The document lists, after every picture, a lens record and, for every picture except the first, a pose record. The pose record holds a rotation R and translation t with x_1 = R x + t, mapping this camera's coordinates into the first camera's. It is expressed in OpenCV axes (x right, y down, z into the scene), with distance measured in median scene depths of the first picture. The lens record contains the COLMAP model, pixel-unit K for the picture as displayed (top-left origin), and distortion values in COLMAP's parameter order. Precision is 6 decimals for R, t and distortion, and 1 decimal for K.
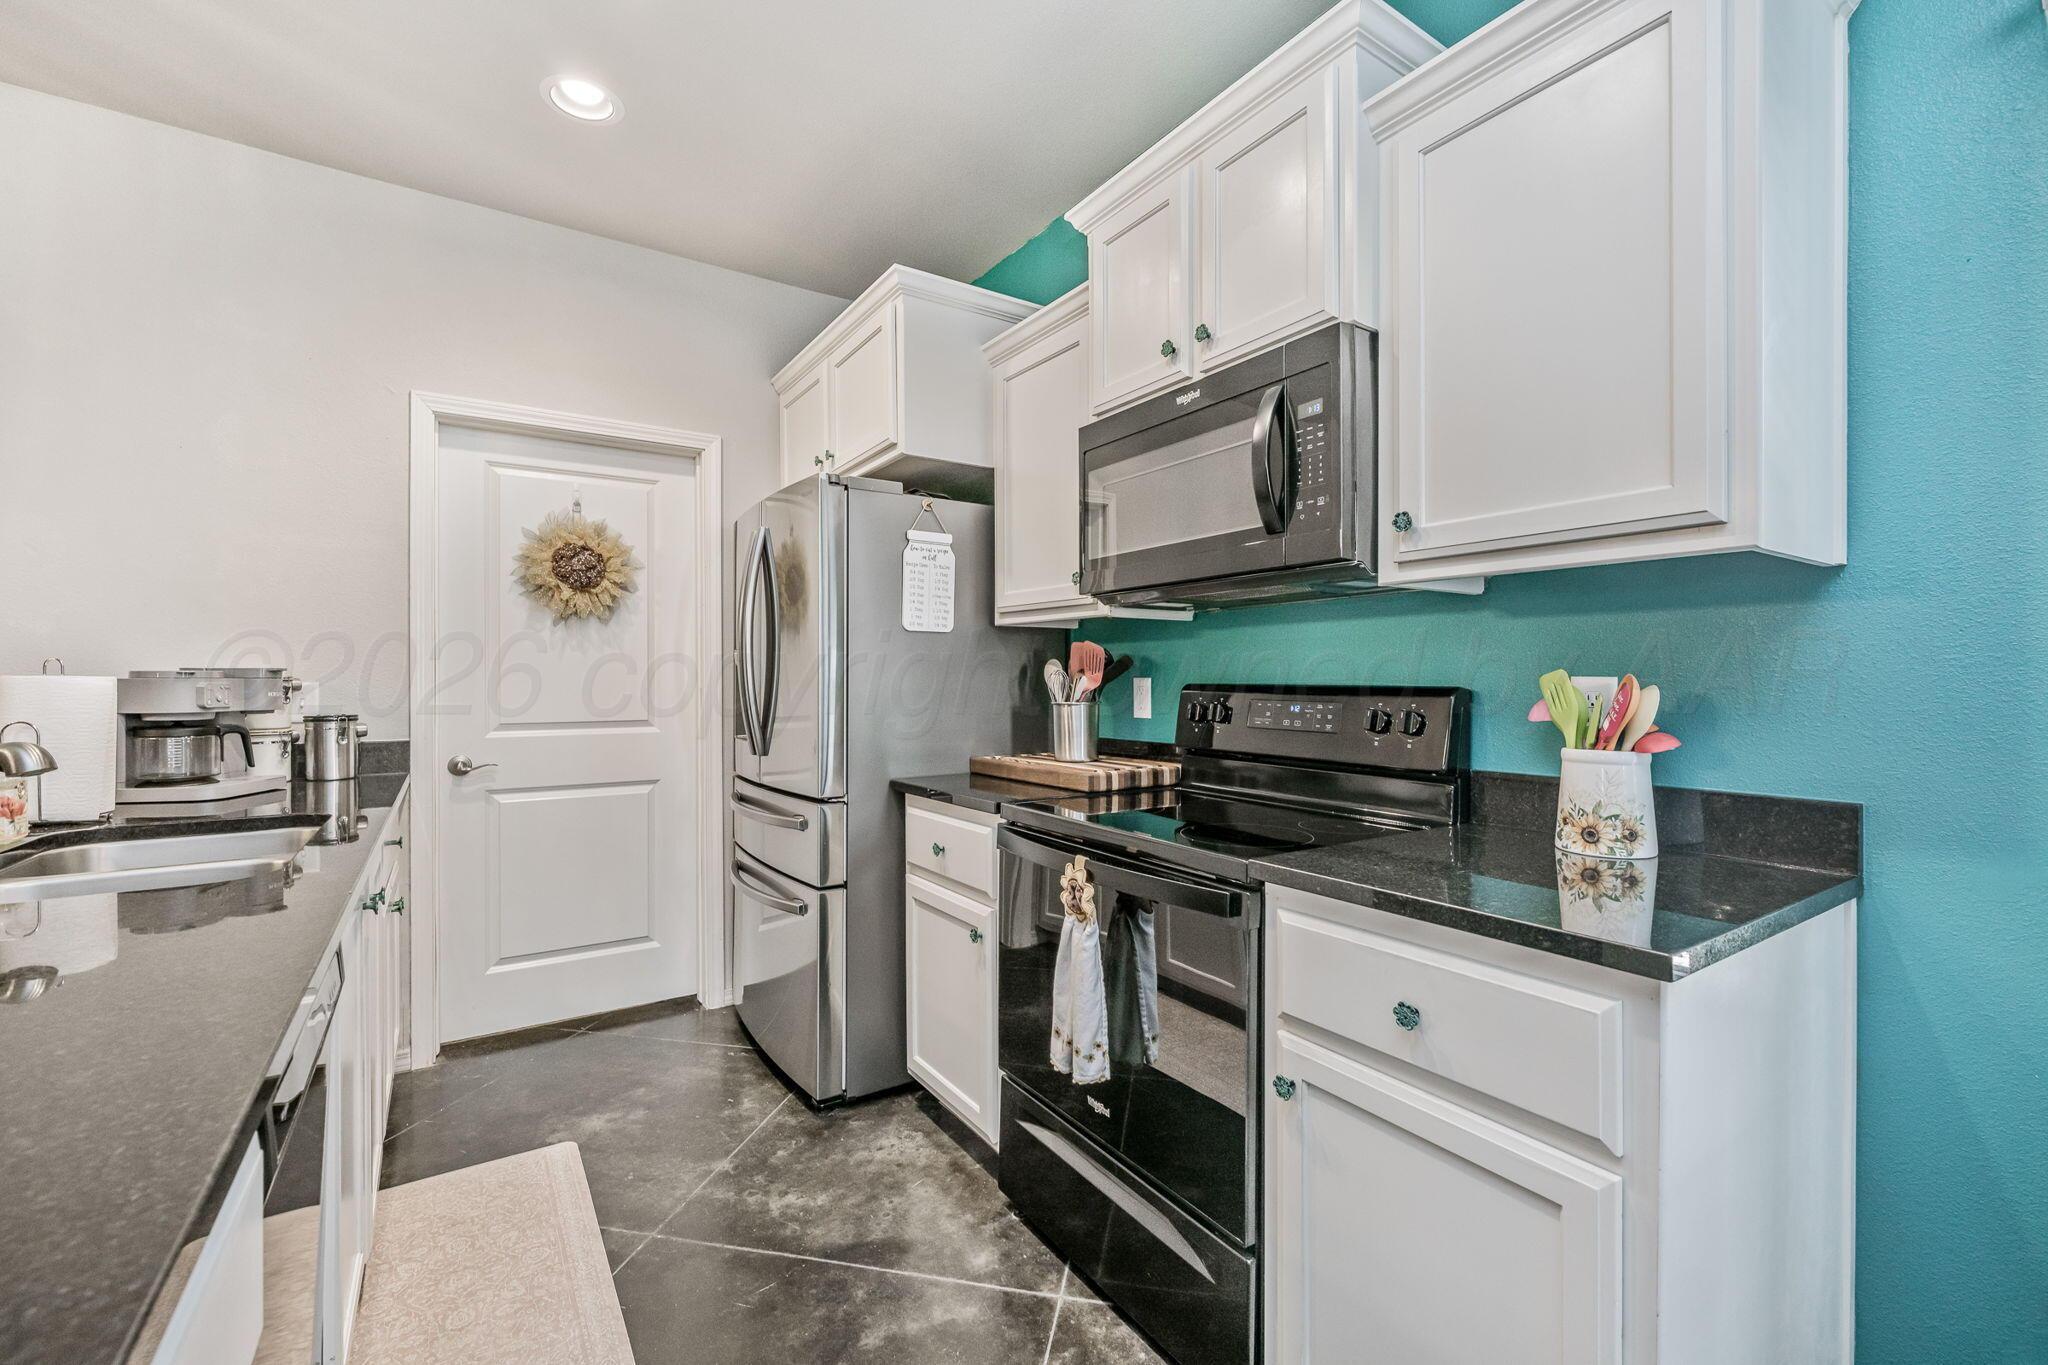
lens RADIAL K [[877.5, 0, 1008.1], [0, 877.5, 690.0], [0, 0, 1]] dist [-0.006399, -0.000133]
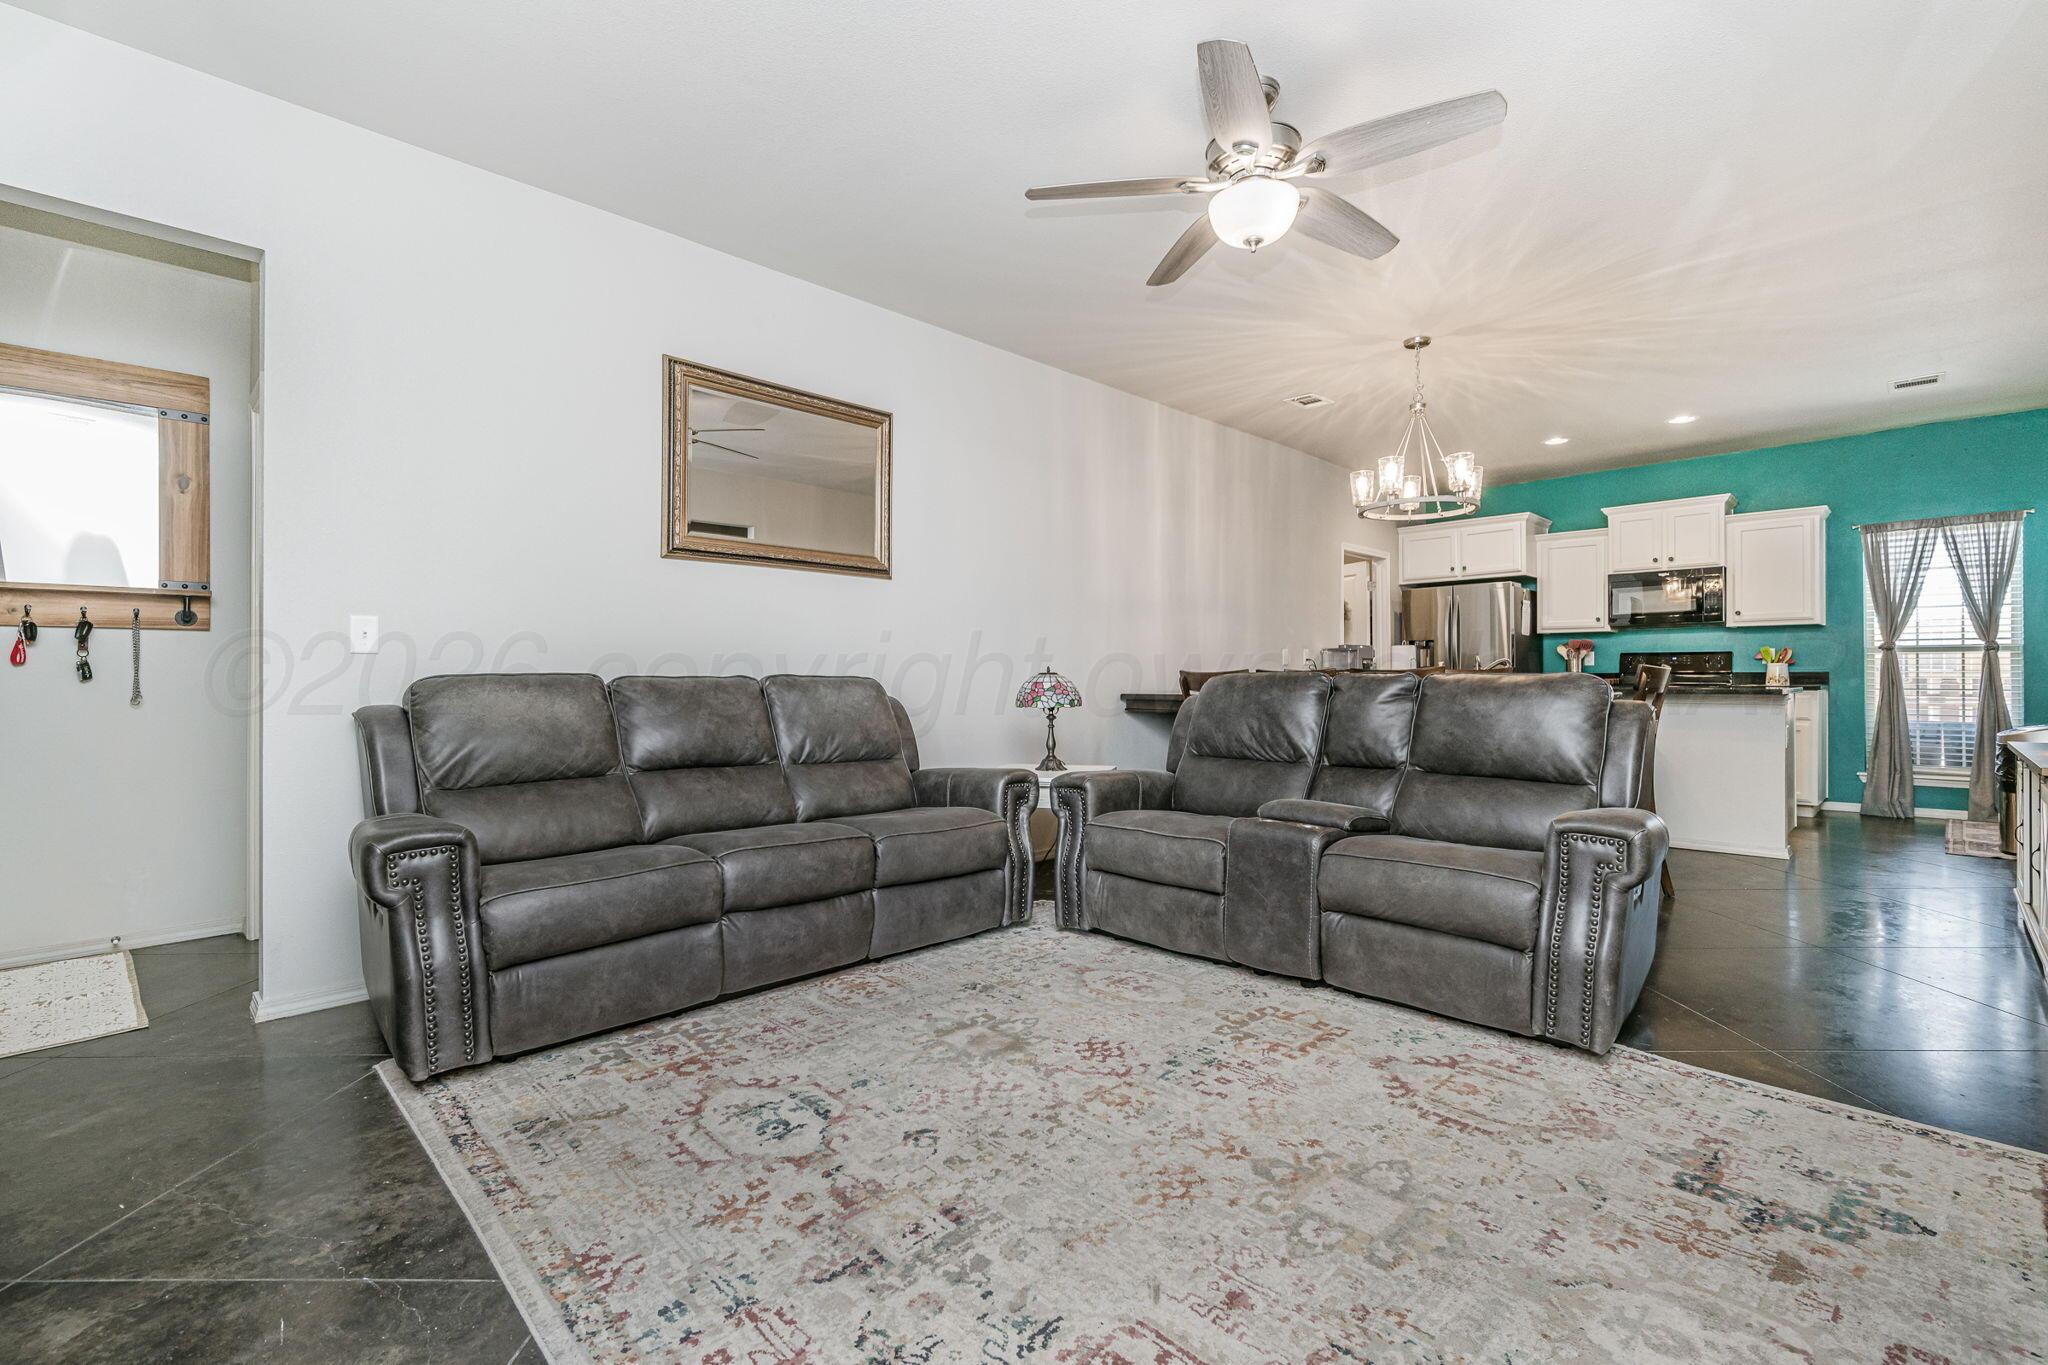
lens RADIAL K [[914.3, 0, 1042.3], [0, 914.3, 669.7], [0, 0, 1]] dist [0.001063, -0.001310]
pose [[0.977337, 0.000227, 0.211687, -2.768793], [0.003805, 0.999819, -0.018641, 0.118441], [-0.211653, 0.019024, 0.977160, -1.938563]]
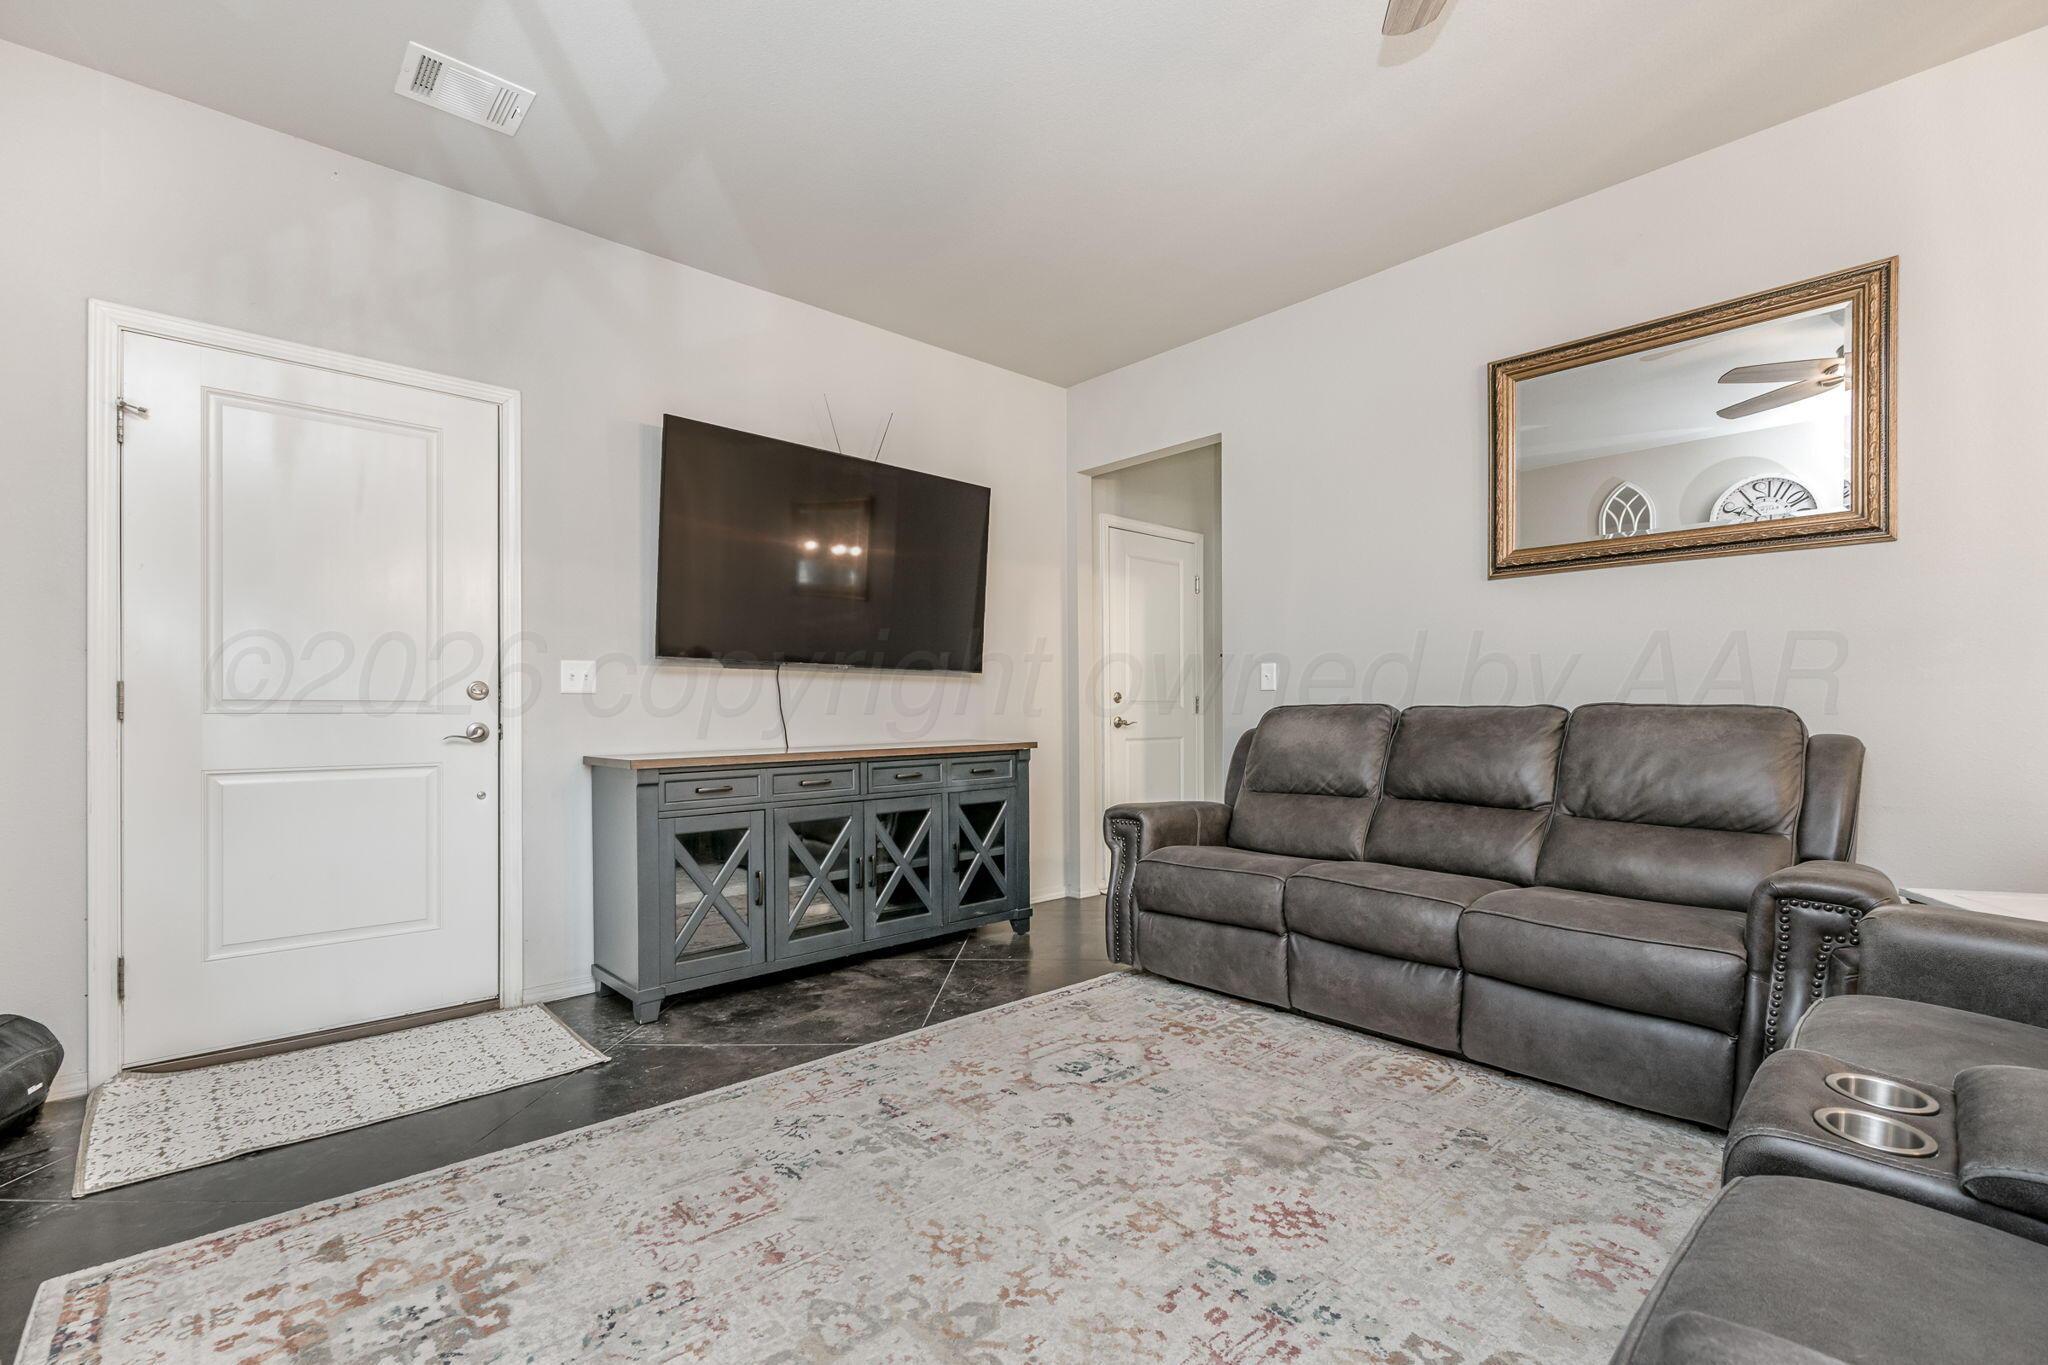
lens RADIAL K [[914.3, 0, 1026.9], [0, 914.3, 713.0], [0, 0, 1]] dist [0.001063, -0.001310]
pose [[0.160584, 0.006152, -0.987003, -1.660116], [-0.004969, 0.999973, 0.005424, 0.104325], [0.987010, 0.004034, 0.160610, -1.196545]]
